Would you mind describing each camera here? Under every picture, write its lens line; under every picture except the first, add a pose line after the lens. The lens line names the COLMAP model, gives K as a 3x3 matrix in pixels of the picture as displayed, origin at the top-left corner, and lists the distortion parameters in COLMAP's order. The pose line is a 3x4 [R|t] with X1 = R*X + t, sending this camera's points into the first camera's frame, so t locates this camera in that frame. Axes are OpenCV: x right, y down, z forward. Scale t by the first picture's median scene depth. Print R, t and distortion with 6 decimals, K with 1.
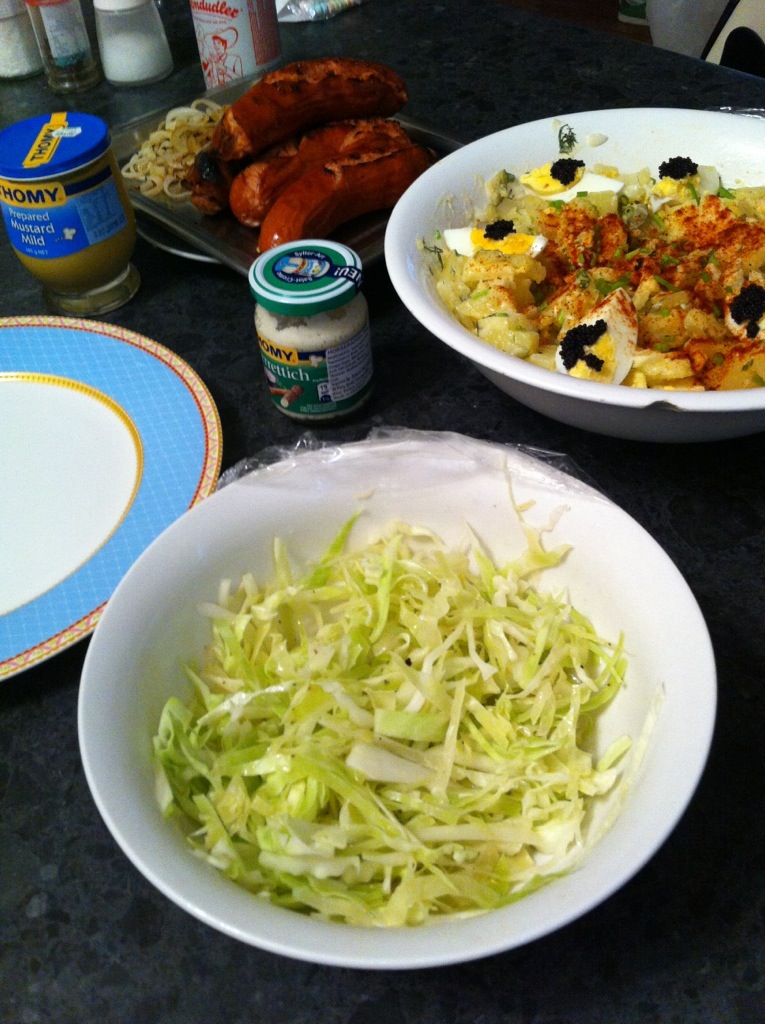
lens RADIAL K [[1028.3, 0, 382.5], [0, 1028.3, 512.0], [0, 0, 1]] dist [0.138642, -0.456948]
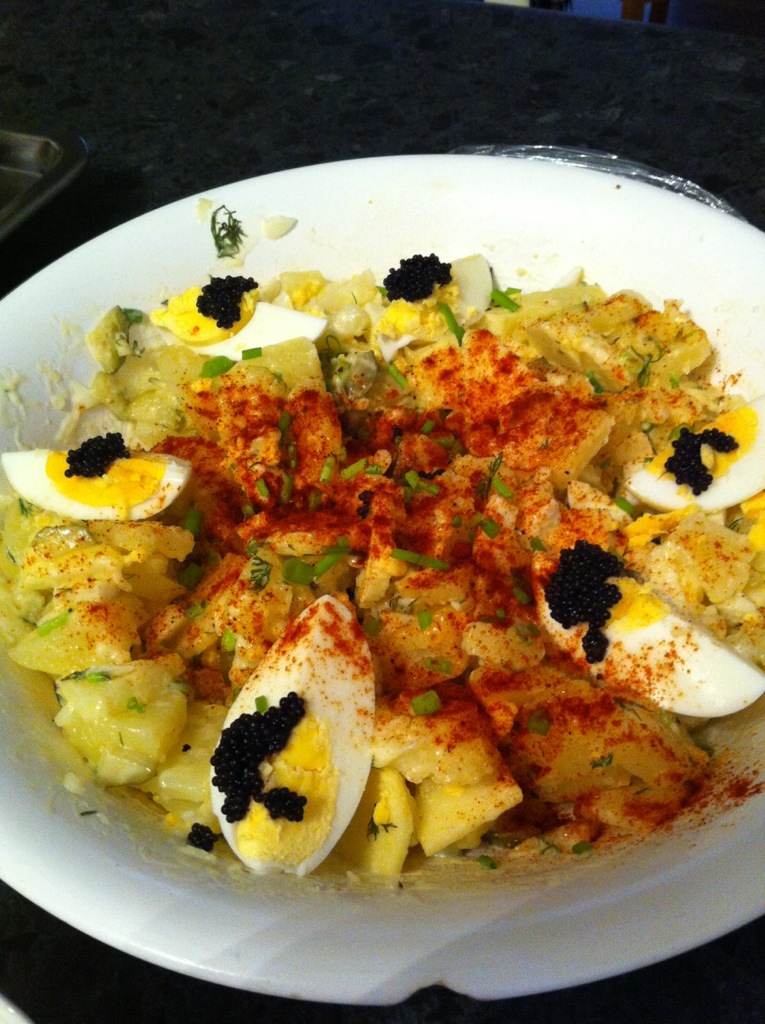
lens RADIAL K [[1028.3, 0, 382.5], [0, 1028.3, 512.0], [0, 0, 1]] dist [0.138642, -0.456948]
pose [[0.976000, -0.156329, 0.151609, 0.168570], [0.151053, 0.987465, 0.045785, -0.245402], [-0.156867, -0.021785, 0.987380, 0.464867]]
